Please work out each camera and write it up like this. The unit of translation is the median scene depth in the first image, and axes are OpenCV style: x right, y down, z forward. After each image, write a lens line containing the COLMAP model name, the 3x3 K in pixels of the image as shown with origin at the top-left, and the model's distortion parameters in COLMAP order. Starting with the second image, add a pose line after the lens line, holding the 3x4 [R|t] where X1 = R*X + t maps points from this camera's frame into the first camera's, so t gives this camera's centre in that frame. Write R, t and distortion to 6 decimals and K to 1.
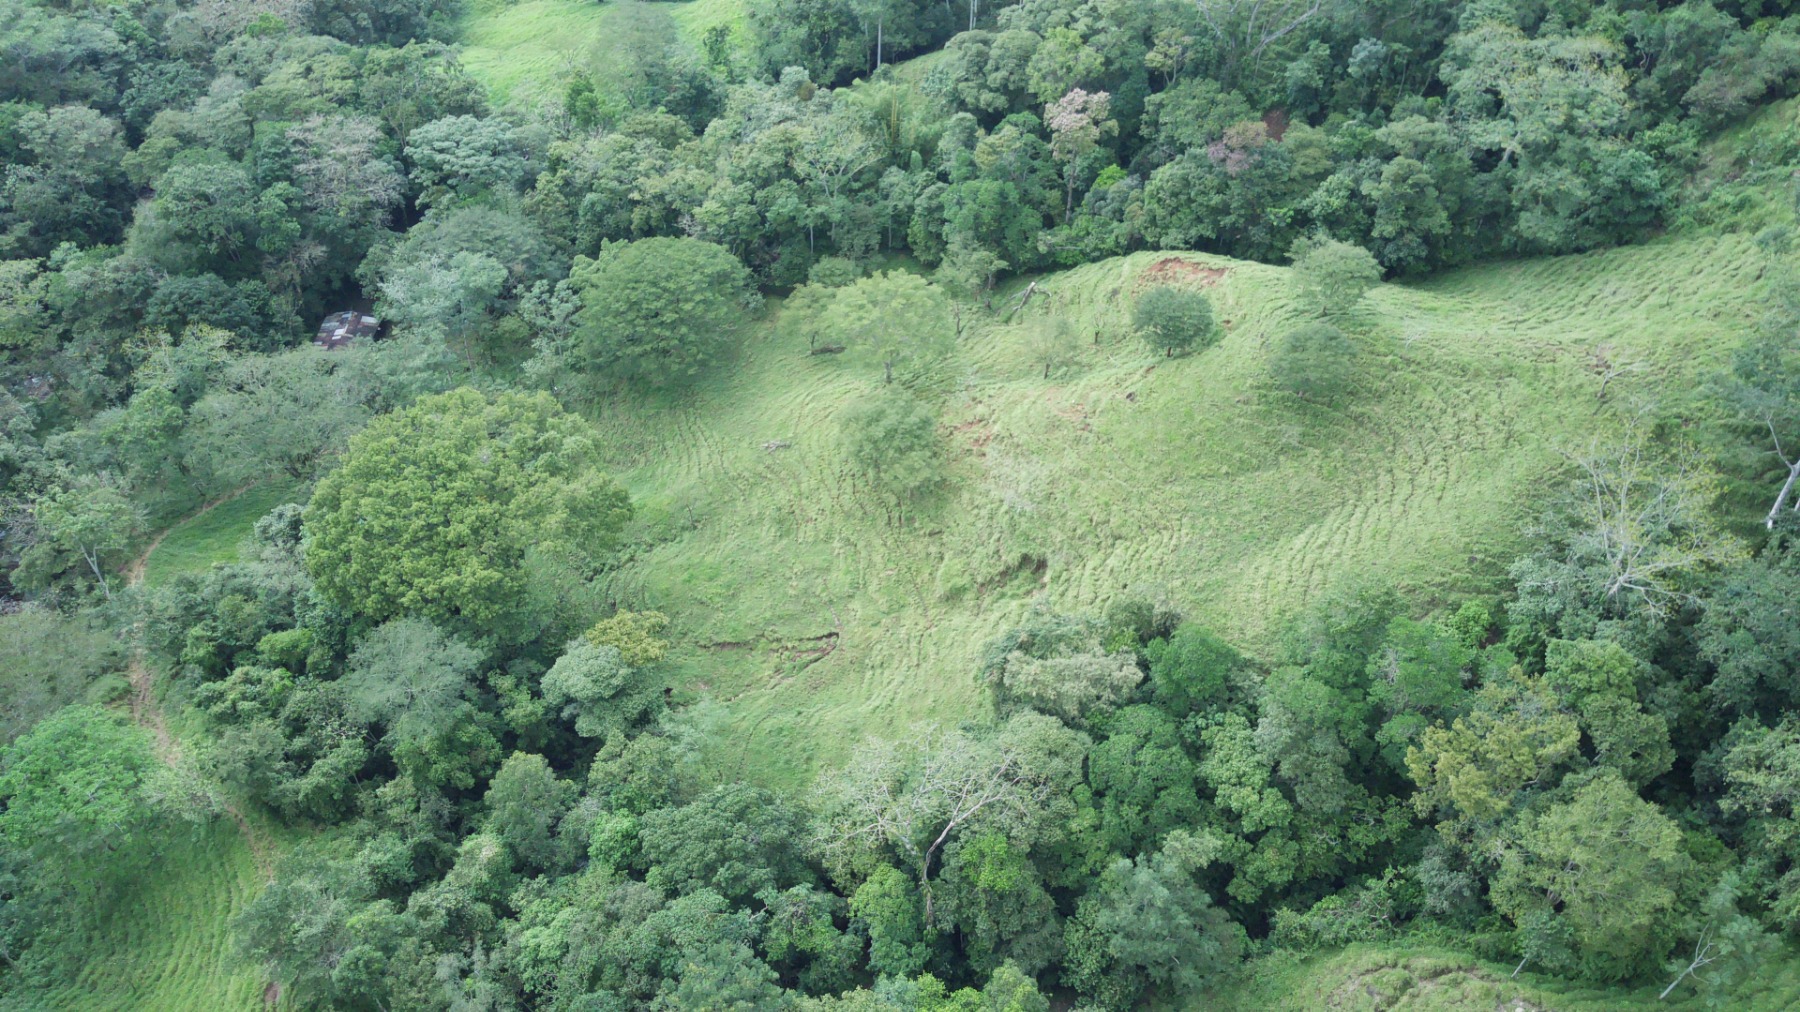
lens RADIAL K [[1511.7, 0, 918.4], [0, 1511.7, 528.6], [0, 0, 1]] dist [0.061086, -0.123822]
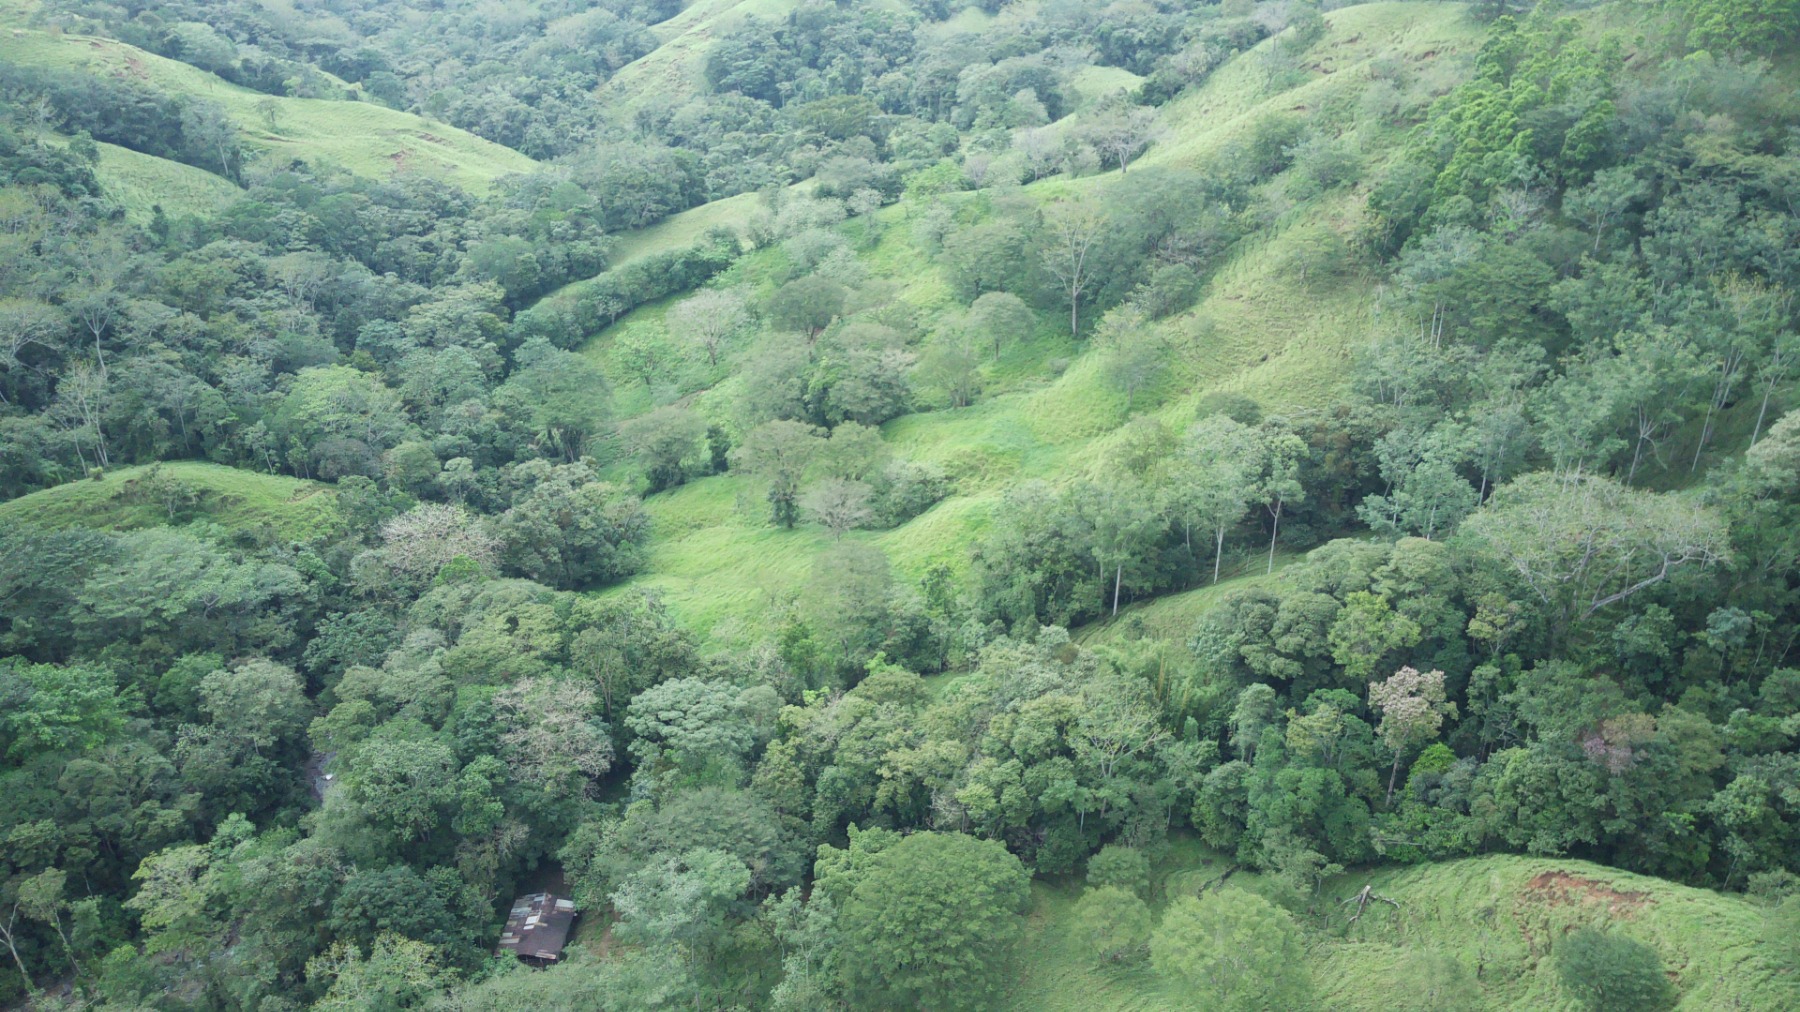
lens RADIAL K [[1511.7, 0, 918.4], [0, 1511.7, 528.6], [0, 0, 1]] dist [0.061086, -0.123822]
pose [[0.999361, -0.011687, -0.033764, -0.137940], [0.001858, 0.960713, -0.277539, -0.113281], [0.035681, 0.277299, 0.960121, 0.109697]]
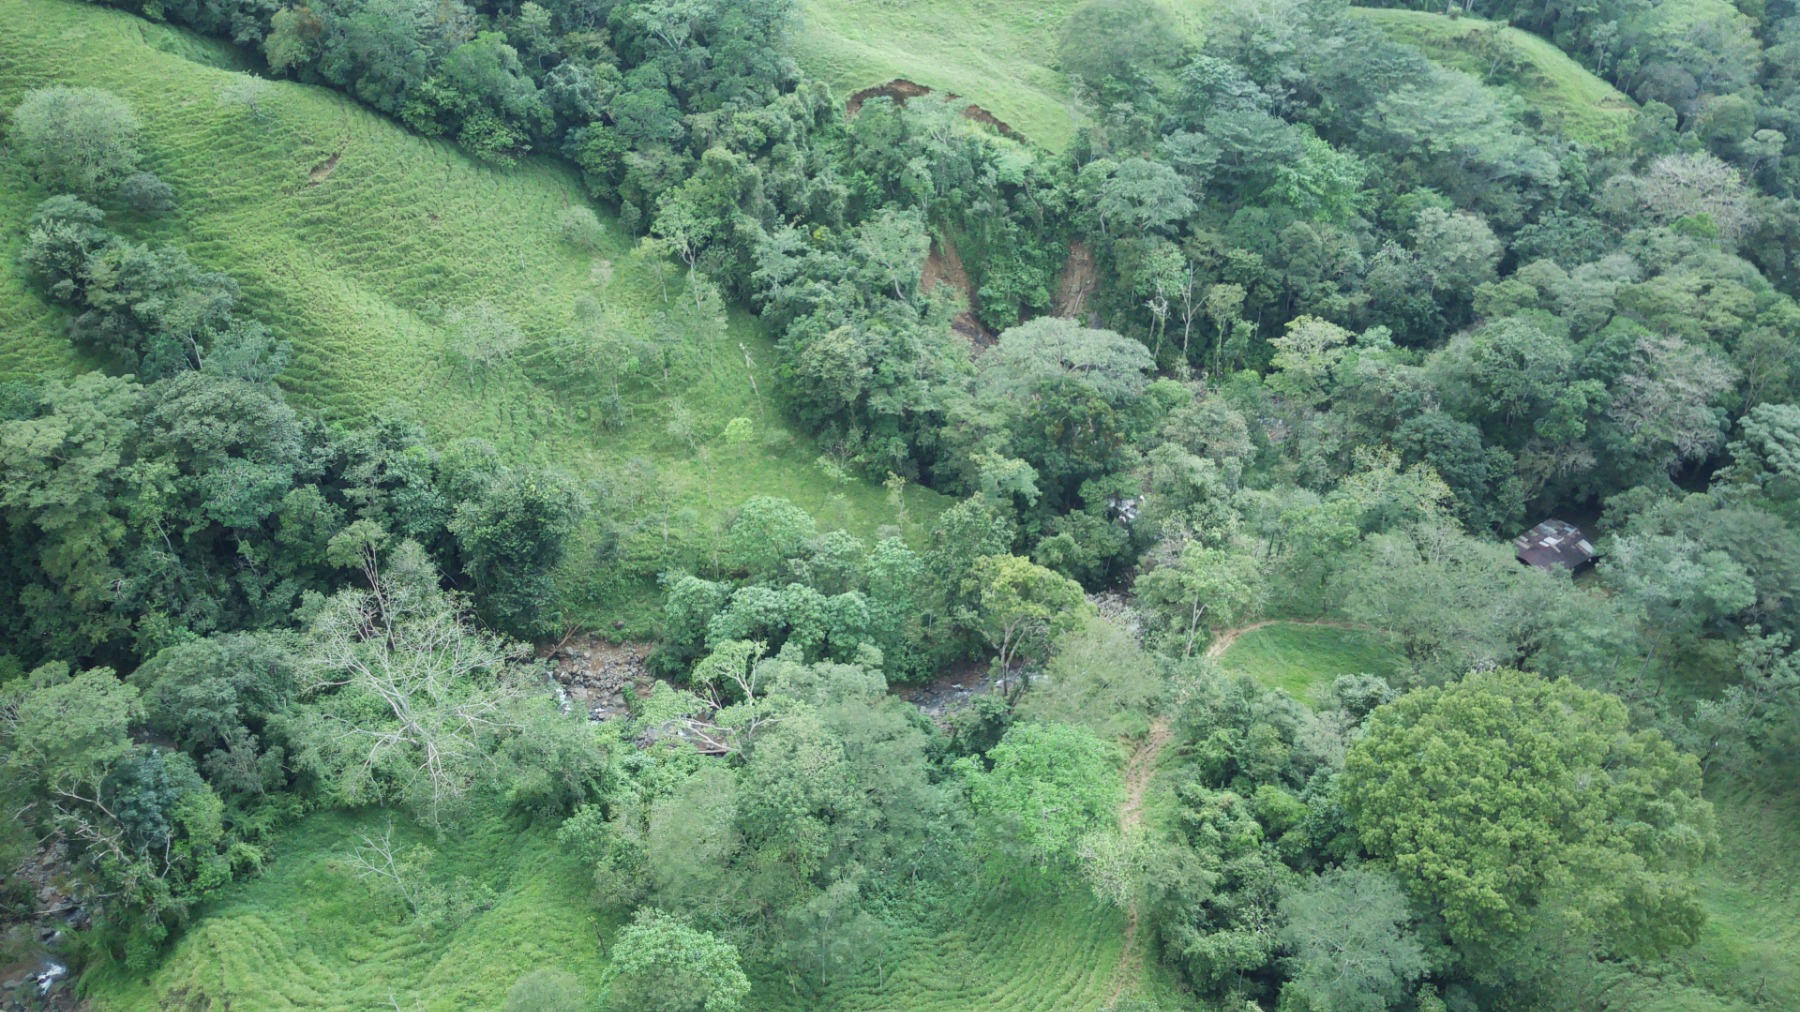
lens RADIAL K [[1511.7, 0, 918.4], [0, 1511.7, 528.6], [0, 0, 1]] dist [0.061086, -0.123822]
pose [[0.579738, 0.529231, -0.619531, -0.035550], [-0.572624, 0.805549, 0.152292, -0.061533], [0.579660, 0.266469, 0.770057, 0.064249]]
